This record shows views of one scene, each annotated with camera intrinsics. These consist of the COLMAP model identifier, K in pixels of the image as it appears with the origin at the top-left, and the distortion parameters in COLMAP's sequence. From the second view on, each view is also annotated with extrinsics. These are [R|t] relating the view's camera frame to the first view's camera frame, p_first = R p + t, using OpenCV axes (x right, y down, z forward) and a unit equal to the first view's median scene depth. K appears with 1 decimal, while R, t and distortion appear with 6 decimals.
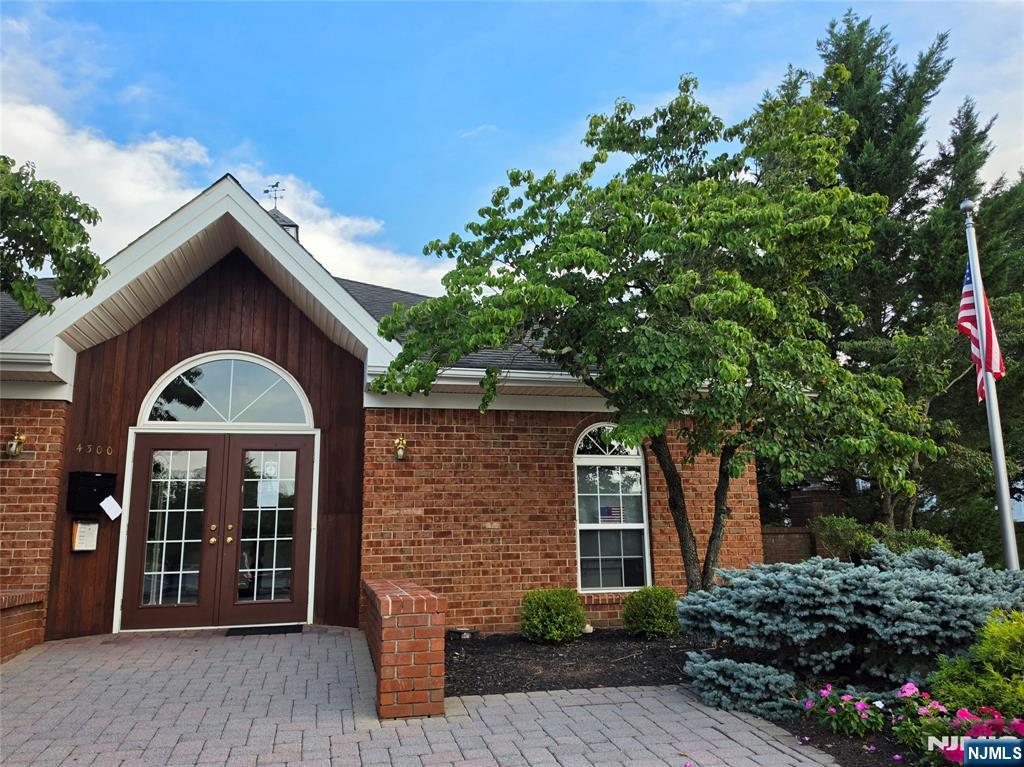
lens RADIAL K [[692.1, 0, 512.0], [0, 692.1, 383.5], [0, 0, 1]] dist [0.089011, -0.099979]
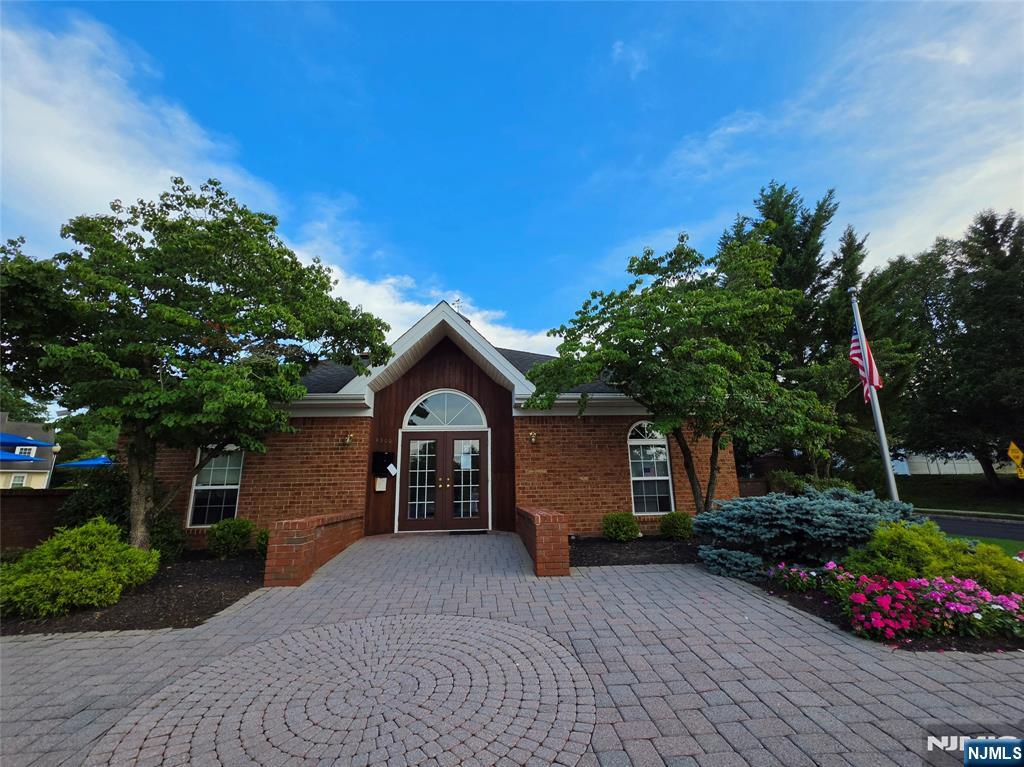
lens RADIAL K [[412.6, 0, 517.0], [0, 412.6, 381.5], [0, 0, 1]] dist [0.000972, 0.000318]
pose [[0.991072, -0.037602, -0.127919, -0.059034], [0.032693, 0.998654, -0.040259, -0.014775], [0.129260, 0.035717, 0.990967, -0.124440]]
